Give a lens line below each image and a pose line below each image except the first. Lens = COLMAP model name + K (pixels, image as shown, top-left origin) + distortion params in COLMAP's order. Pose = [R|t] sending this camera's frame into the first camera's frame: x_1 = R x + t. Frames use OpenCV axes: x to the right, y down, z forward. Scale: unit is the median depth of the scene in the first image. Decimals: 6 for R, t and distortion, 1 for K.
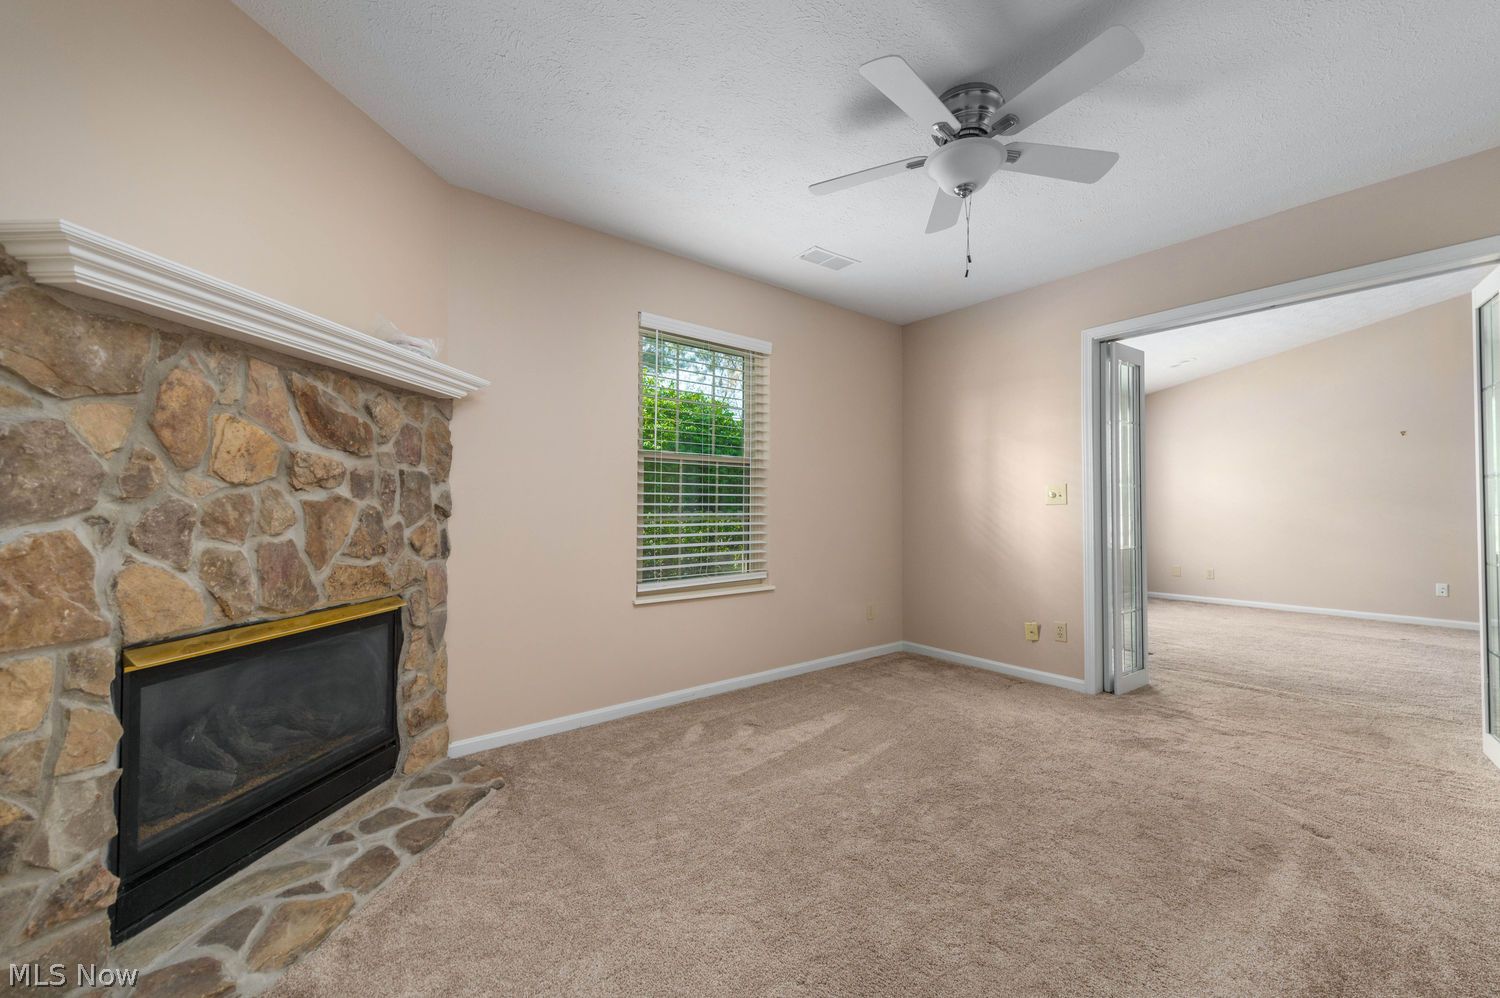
lens RADIAL K [[588.6, 0, 783.6], [0, 588.6, 495.0], [0, 0, 1]] dist [0.013000, -0.002356]
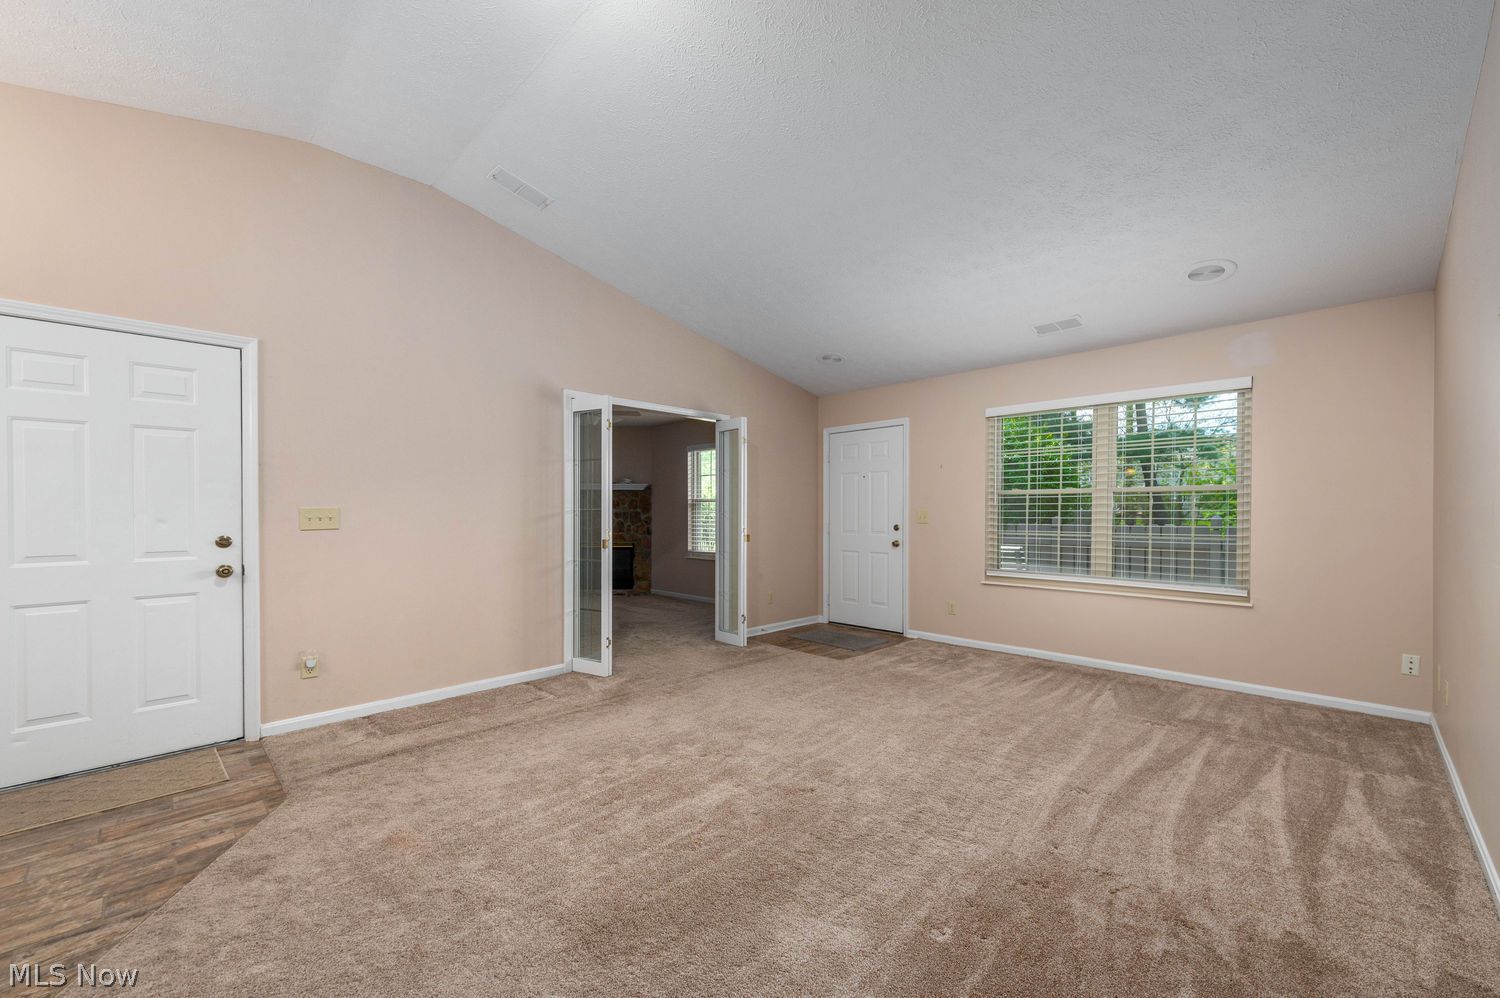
lens RADIAL K [[615.1, 0, 787.8], [0, 615.1, 506.2], [0, 0, 1]] dist [0.003407, 0.000117]
pose [[0.125610, -0.009338, -0.992036, 3.839628], [0.021516, 0.999746, -0.006686, -0.027326], [0.991846, -0.020505, 0.125779, 1.661491]]
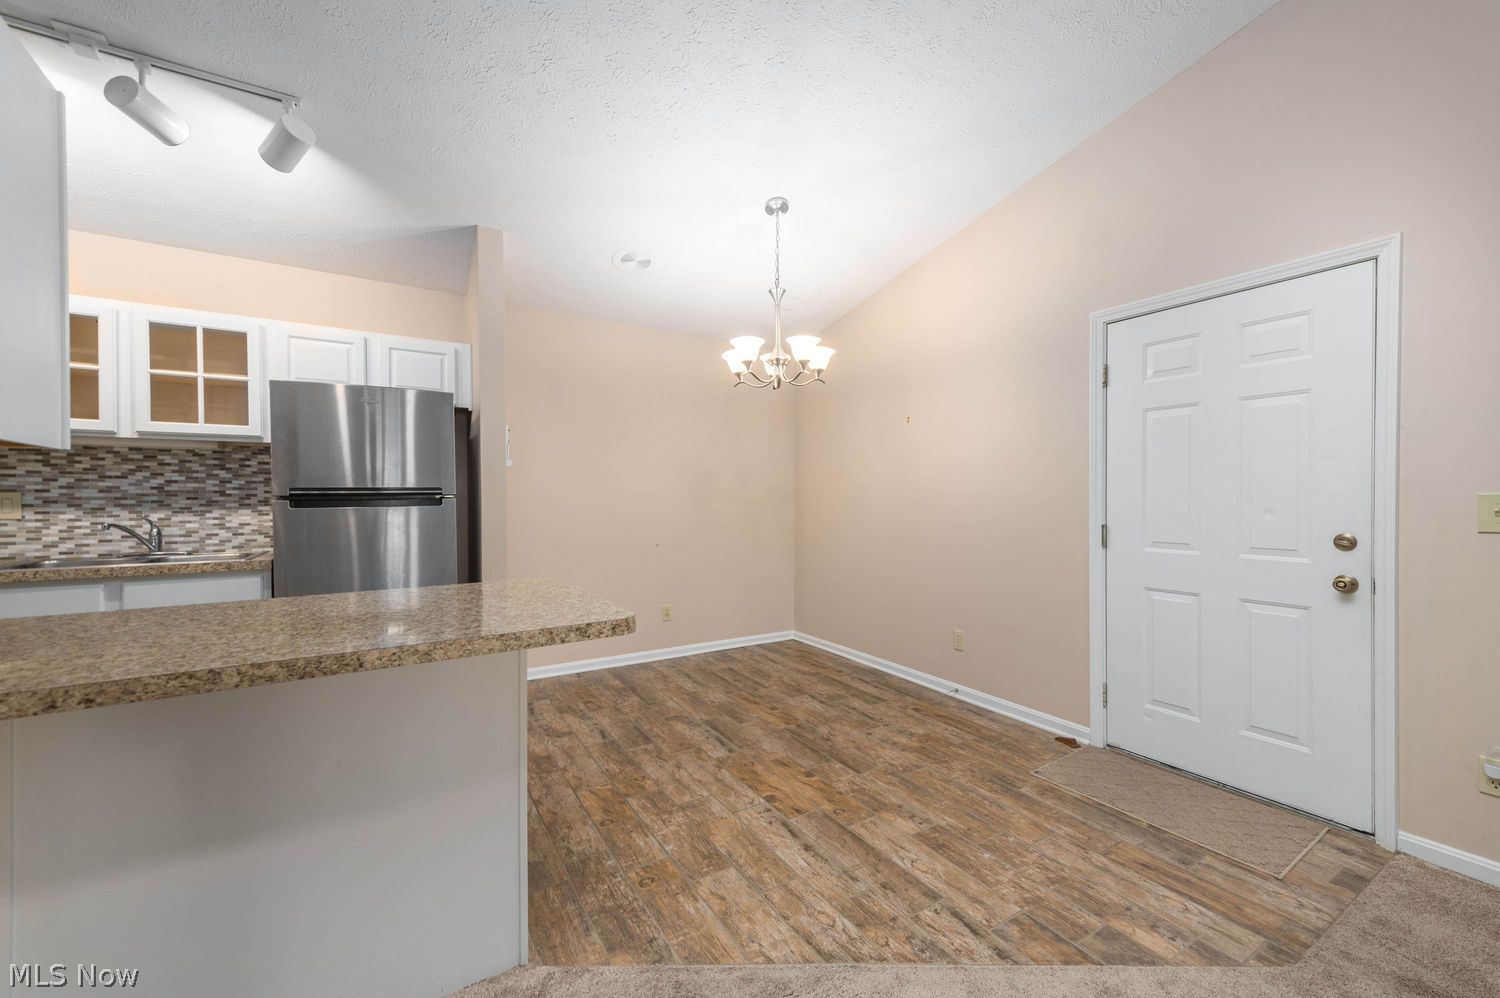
lens RADIAL K [[588.6, 0, 778.7], [0, 588.6, 500.6], [0, 0, 1]] dist [0.013000, -0.002356]
pose [[-0.991672, -0.006559, 0.128621, 2.918149], [-0.008578, 0.999848, -0.015153, -0.027829], [-0.128502, -0.016130, -0.991578, 1.622904]]
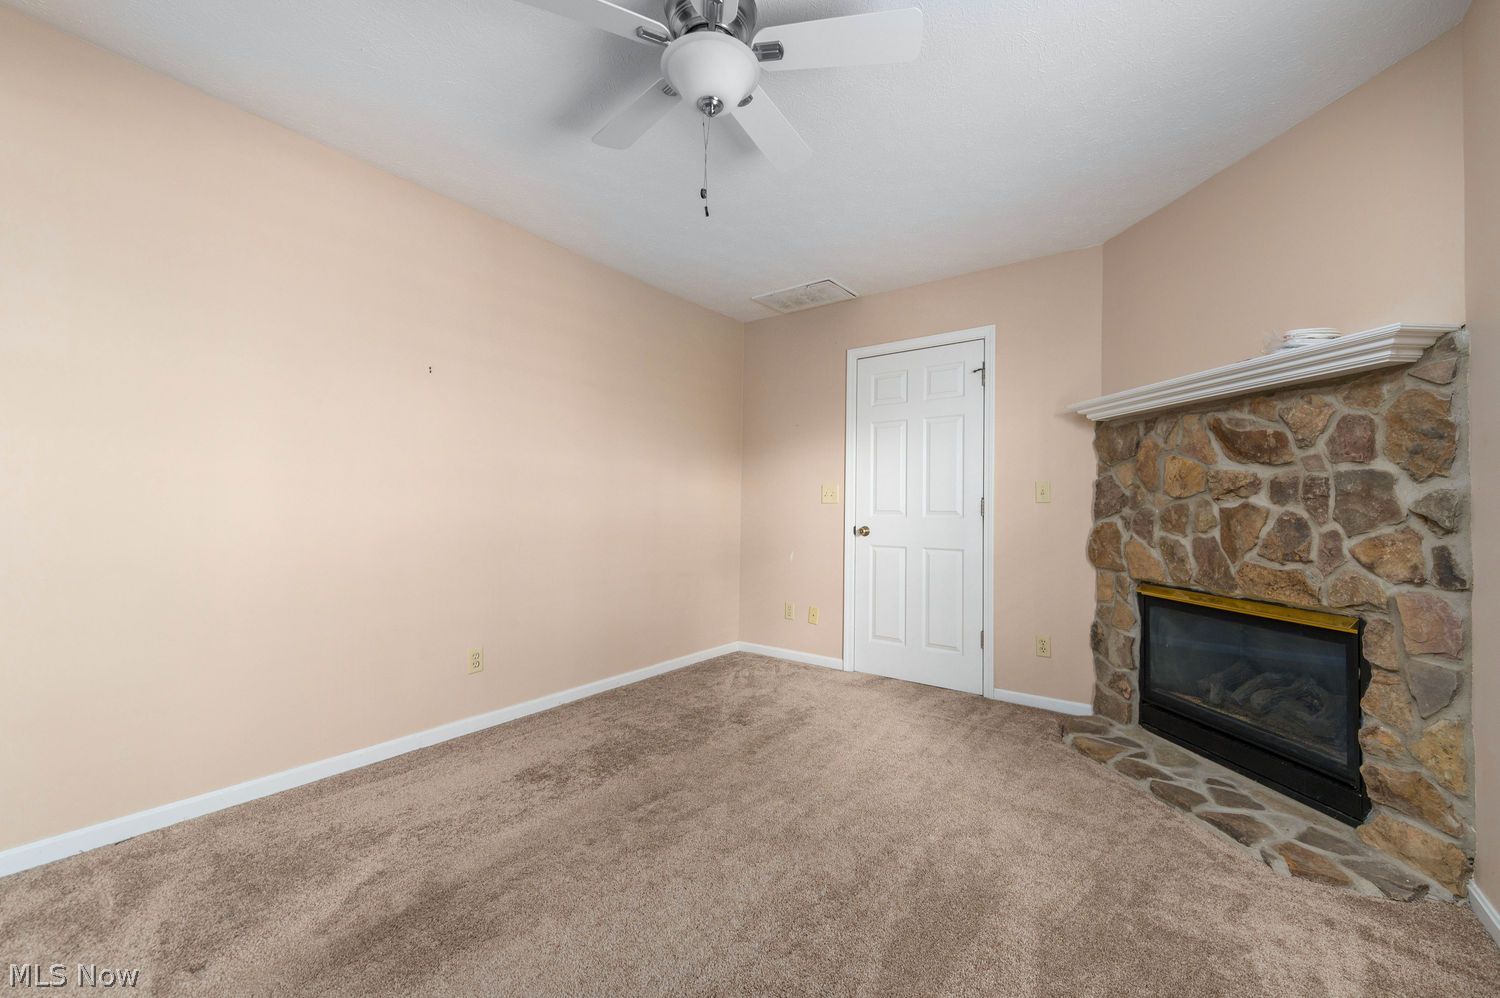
lens RADIAL K [[588.6, 0, 771.3], [0, 588.6, 495.6], [0, 0, 1]] dist [0.013000, -0.002356]
pose [[-0.969698, -0.018945, -0.243570, 0.412668], [-0.008650, 0.999026, -0.043267, 0.042510], [0.244152, -0.039849, -0.968918, 1.794510]]
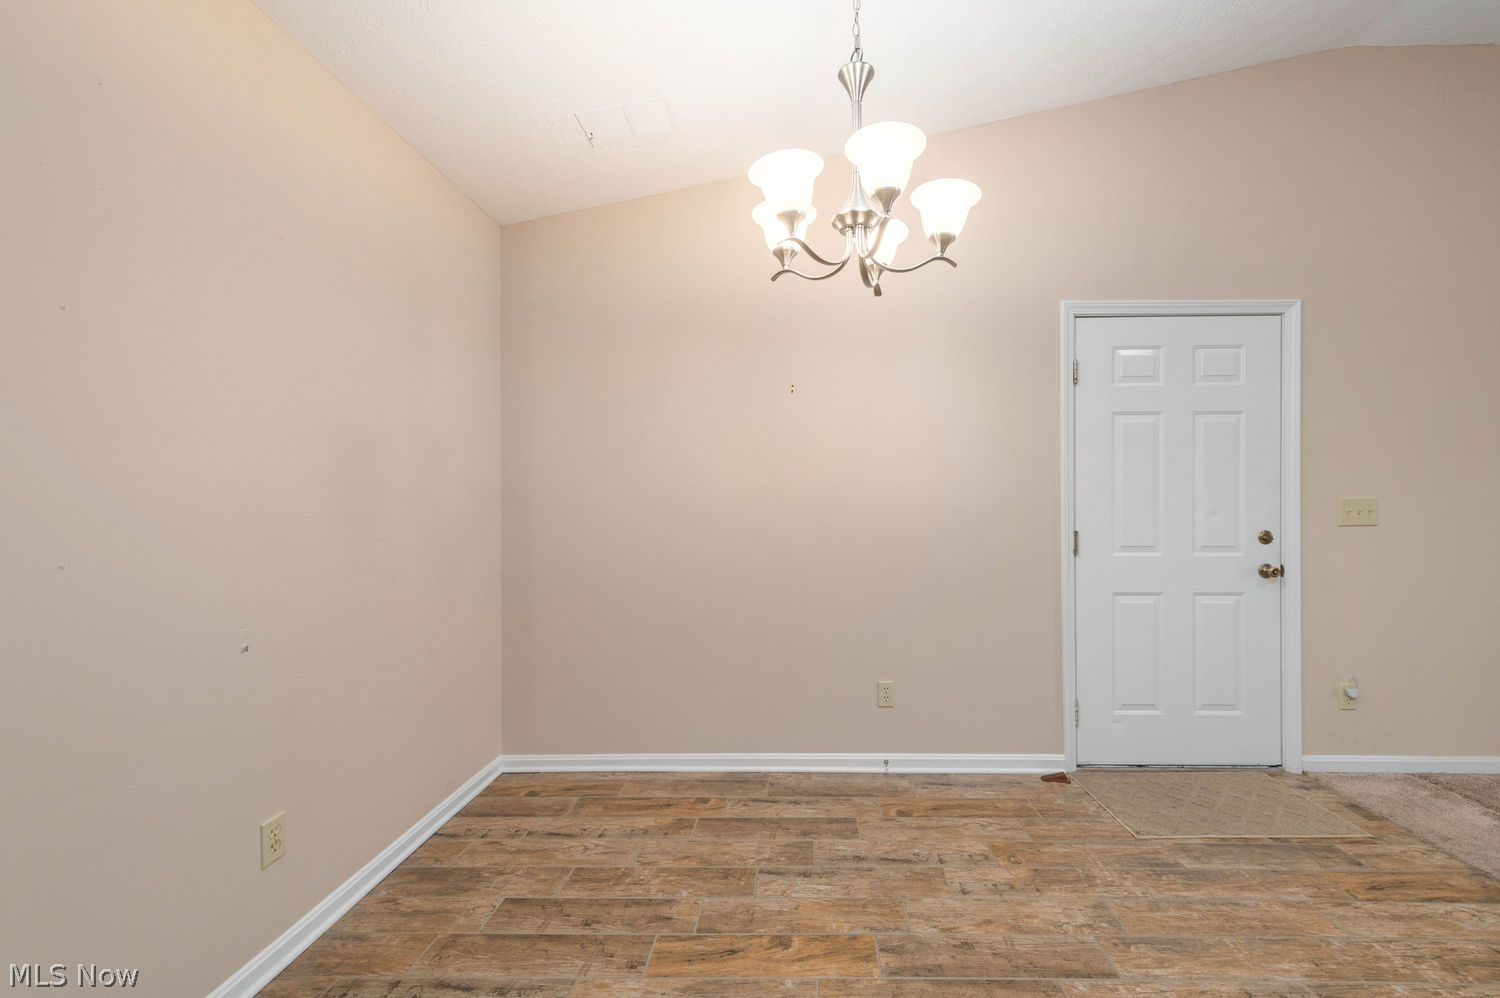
lens RADIAL K [[588.6, 0, 768.0], [0, 588.6, 505.1], [0, 0, 1]] dist [0.013000, -0.002356]
pose [[-0.655587, -0.004852, -0.755104, 3.827125], [0.013990, 0.999730, -0.018570, -0.042296], [0.754990, -0.022738, -0.655341, 0.399785]]
